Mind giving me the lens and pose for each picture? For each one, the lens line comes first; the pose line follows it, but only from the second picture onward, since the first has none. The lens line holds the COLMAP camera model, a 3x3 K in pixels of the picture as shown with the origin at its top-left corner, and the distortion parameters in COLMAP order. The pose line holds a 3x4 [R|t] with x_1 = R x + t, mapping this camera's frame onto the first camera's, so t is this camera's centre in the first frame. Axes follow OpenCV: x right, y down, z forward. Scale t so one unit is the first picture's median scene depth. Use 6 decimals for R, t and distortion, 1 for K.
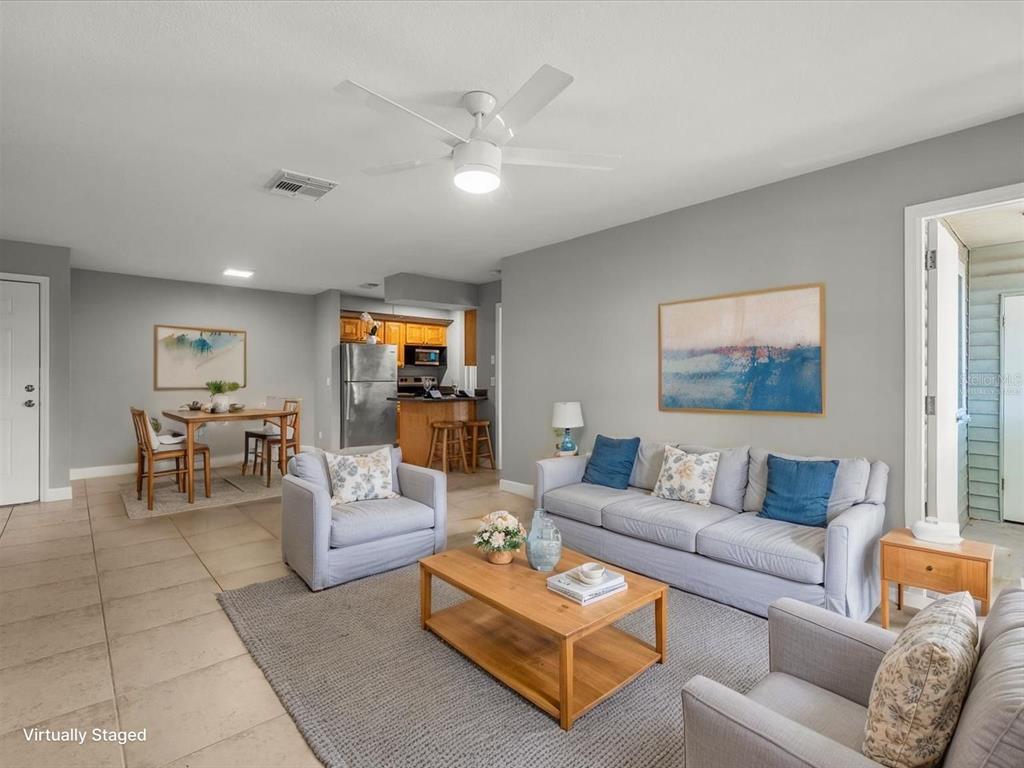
lens RADIAL K [[474.5, 0, 505.5], [0, 474.5, 377.2], [0, 0, 1]] dist [-0.000314, -0.000875]
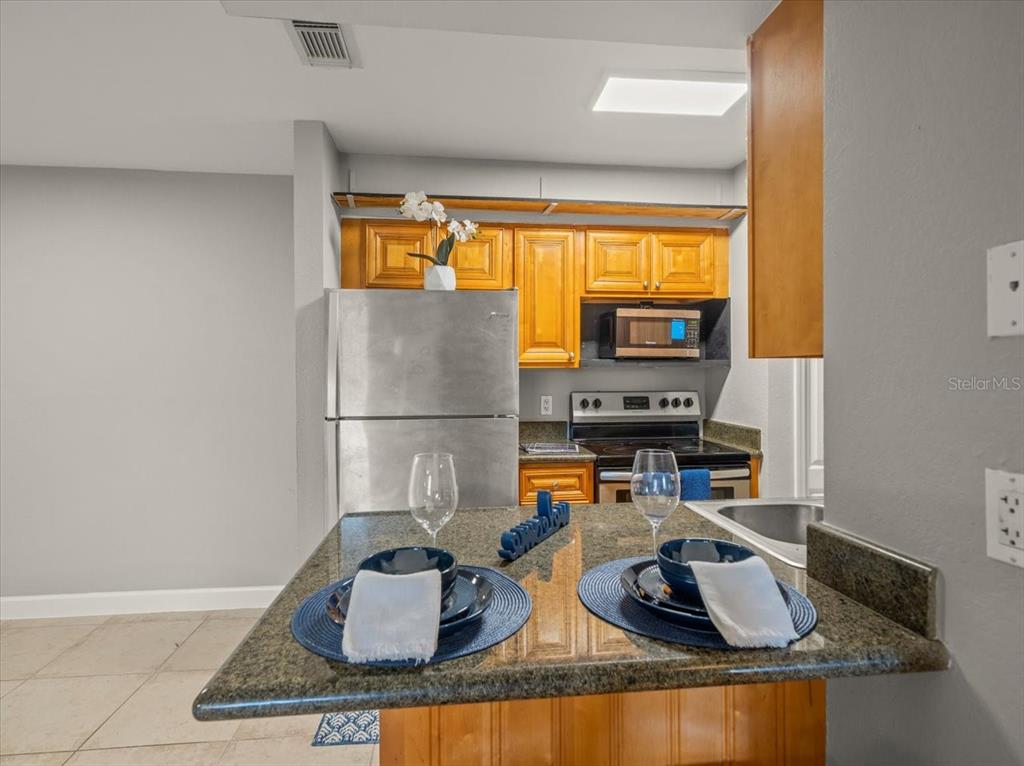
lens RADIAL K [[554.0, 0, 510.7], [0, 554.0, 371.3], [0, 0, 1]] dist [-0.001733, -0.000796]
pose [[0.814010, -0.004742, -0.580831, -0.030716], [0.002054, 0.999984, -0.005286, -0.015242], [0.580847, 0.003110, 0.814007, 0.655297]]
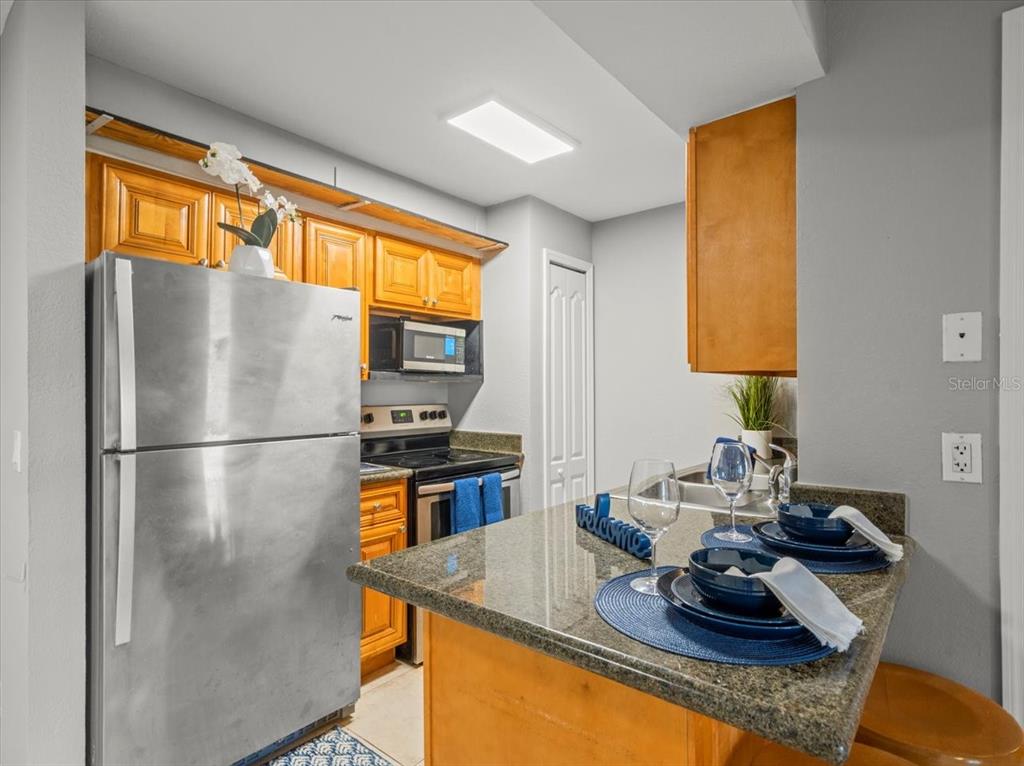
lens RADIAL K [[547.1, 0, 512.0], [0, 547.1, 383.0], [0, 0, 1]] dist [0.001159, -0.000649]
pose [[0.988384, 0.000328, 0.151975, -0.173606], [0.001985, 0.999885, -0.015068, -0.012487], [-0.151962, 0.015195, 0.988269, 0.630235]]
